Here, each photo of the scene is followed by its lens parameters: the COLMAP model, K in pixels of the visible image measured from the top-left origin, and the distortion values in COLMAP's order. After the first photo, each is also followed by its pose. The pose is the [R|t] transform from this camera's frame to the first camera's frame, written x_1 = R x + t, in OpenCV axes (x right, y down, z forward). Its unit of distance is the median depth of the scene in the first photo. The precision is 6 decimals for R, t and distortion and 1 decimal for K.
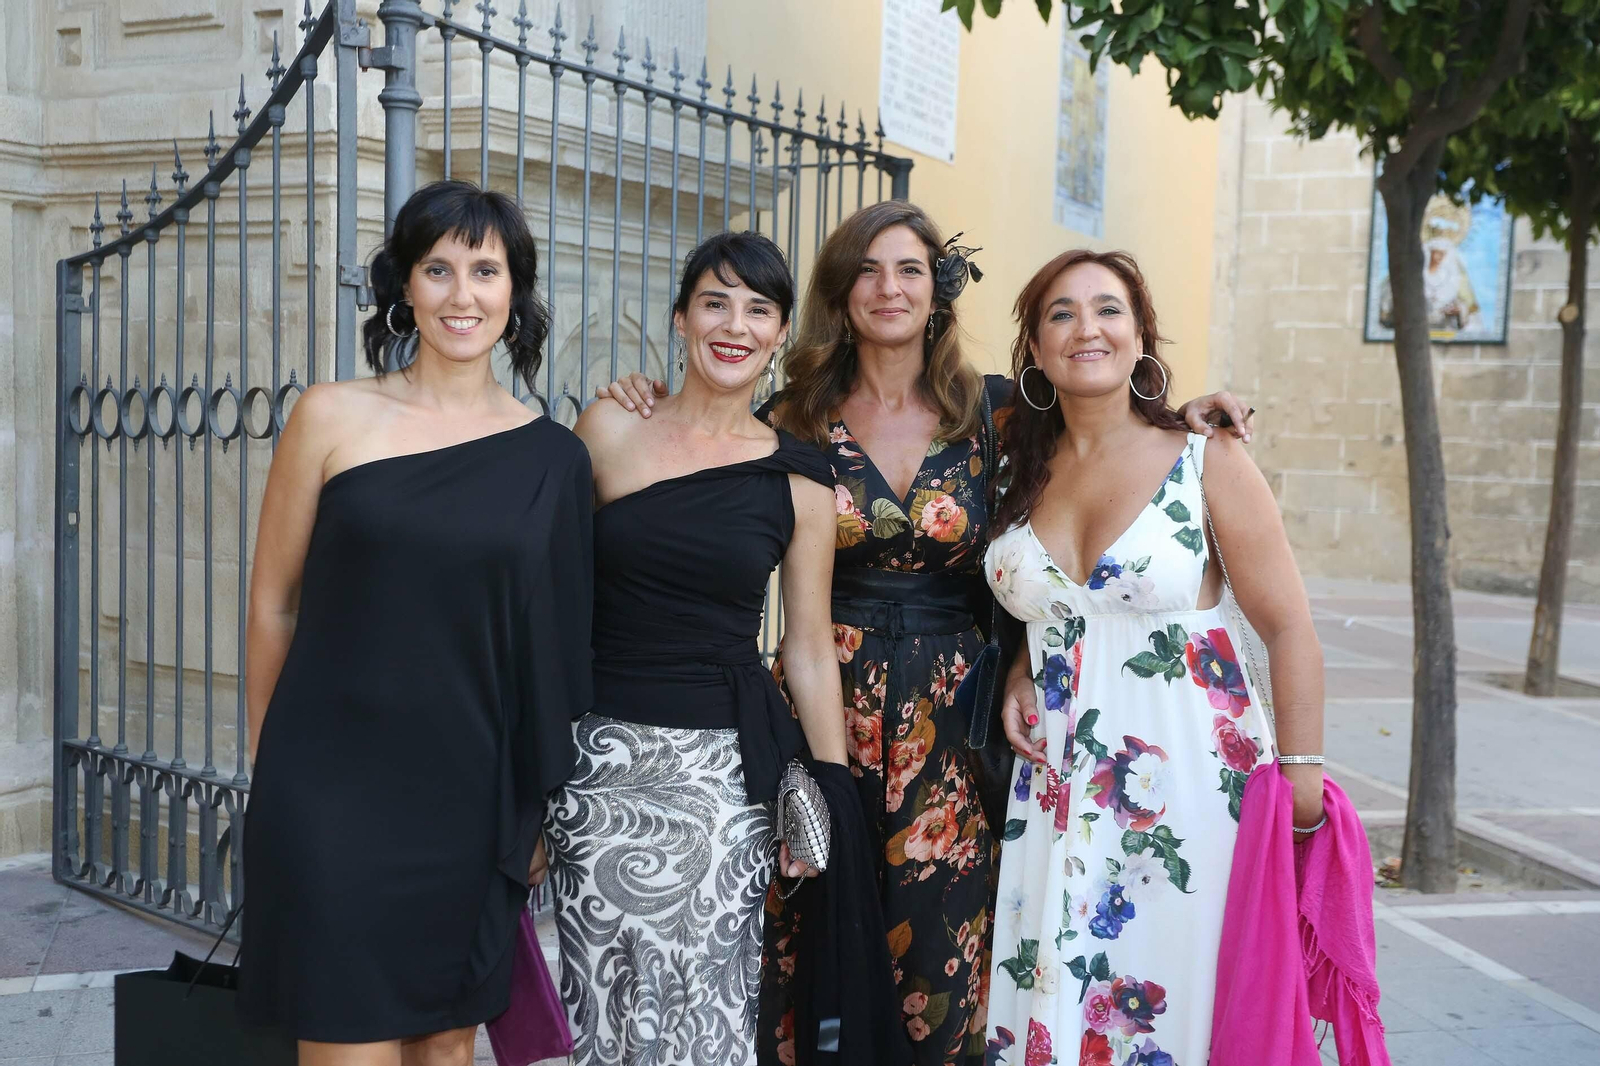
lens RADIAL K [[1749.1, 0, 799.9], [0, 1749.1, 525.9], [0, 0, 1]] dist [-0.002813, 0.174997]
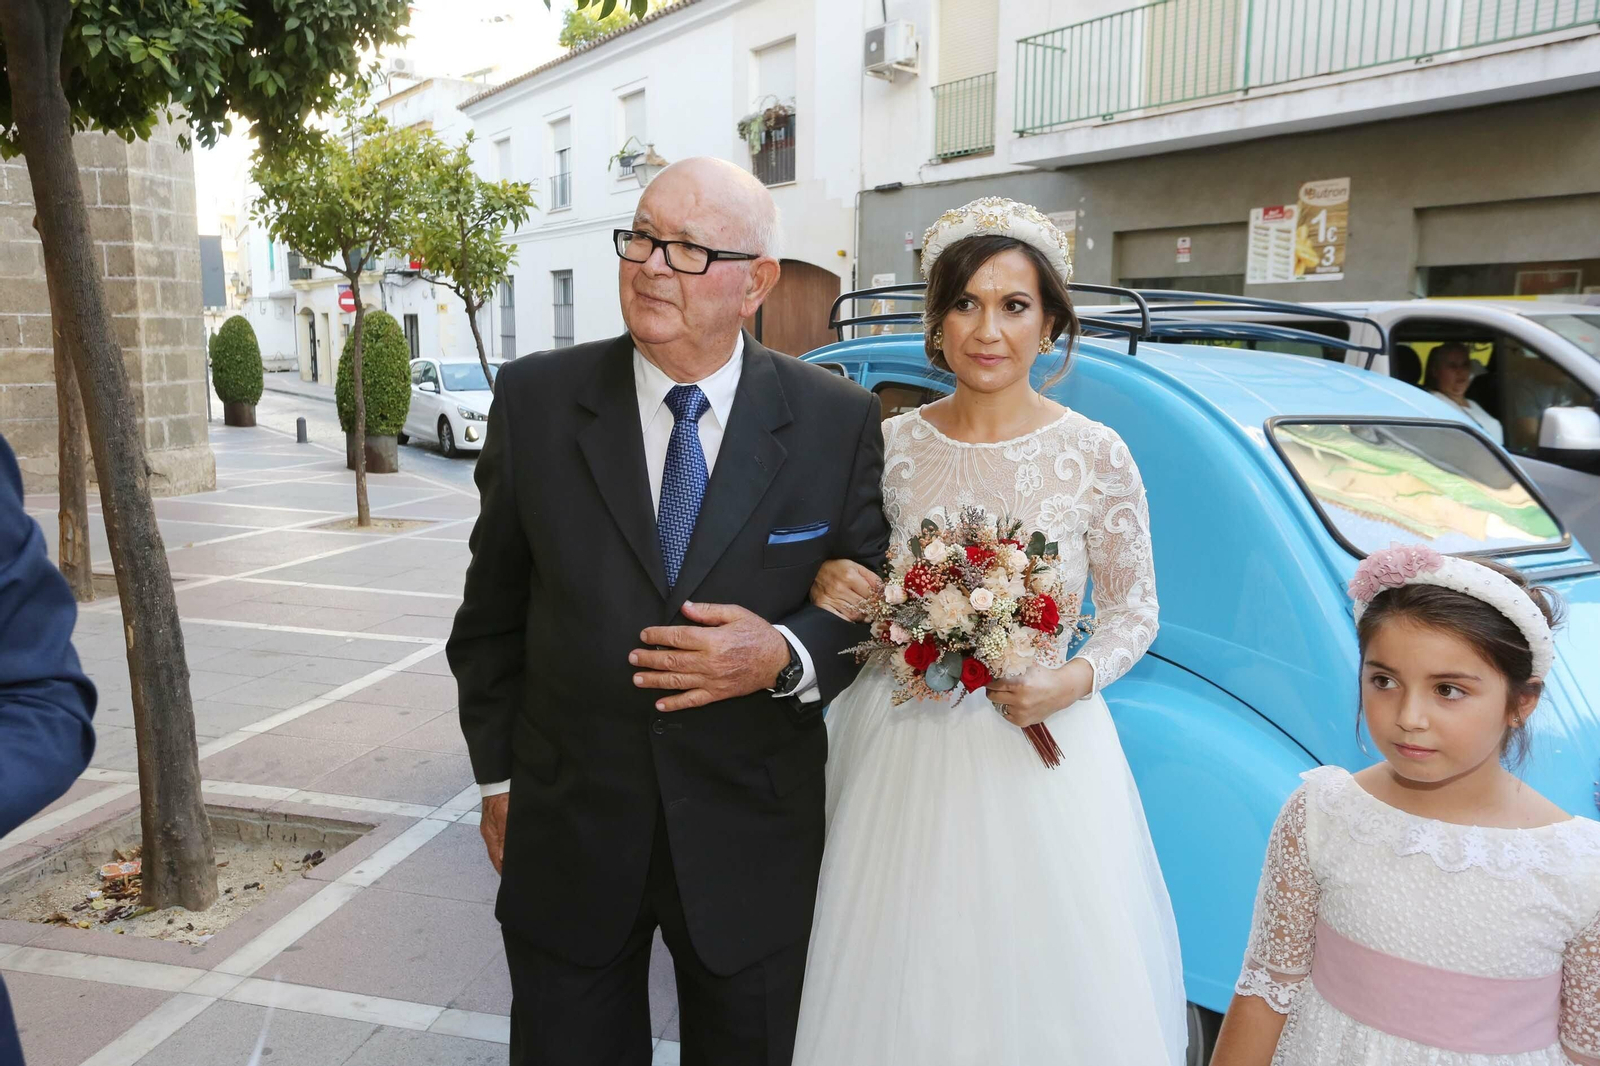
lens RADIAL K [[1225.5, 0, 793.4], [0, 1225.5, 526.5], [0, 0, 1]] dist [-0.046334, 0.092017]
pose [[0.488957, -0.157851, 0.857907, 0.035805], [0.068702, 0.987405, 0.142522, -0.034089], [-0.869598, -0.010747, 0.493643, 0.540375]]
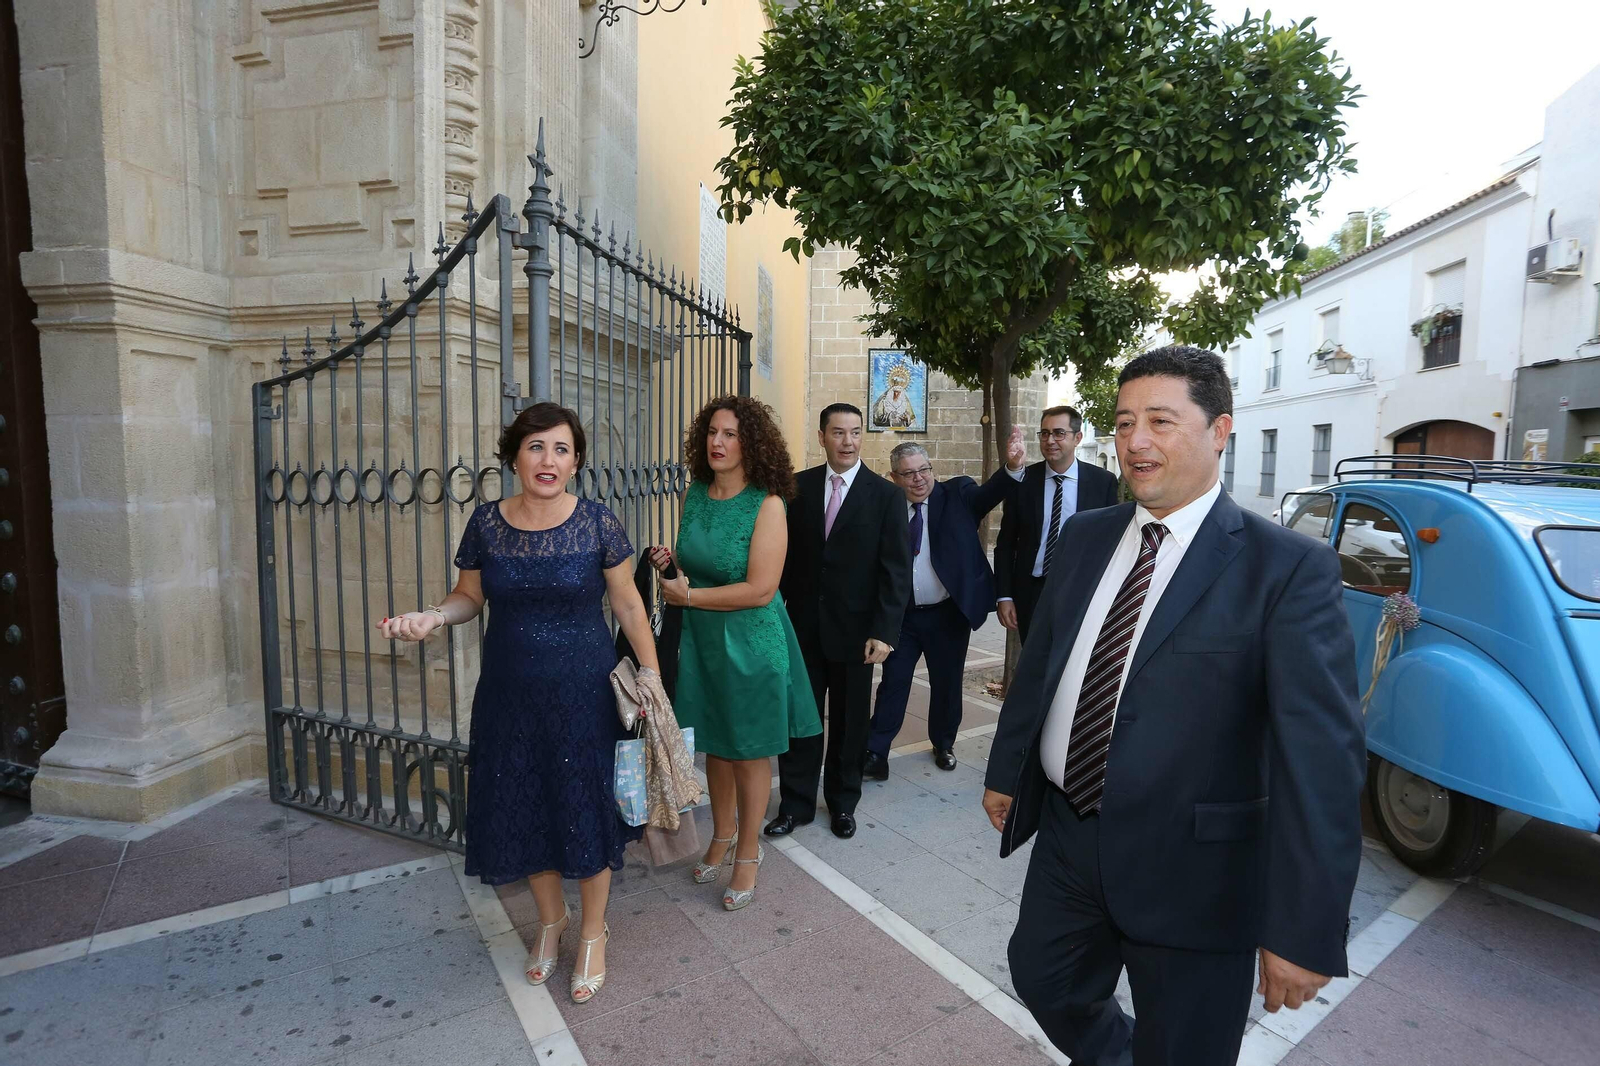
lens RADIAL K [[779.3, 0, 799.1], [0, 779.3, 529.2], [0, 0, 1]] dist [-0.067093, 0.026360]
pose [[0.952762, -0.041831, 0.300823, -0.173921], [0.035925, 0.999038, 0.025139, -0.028139], [-0.301585, -0.013145, 0.953349, 0.250057]]
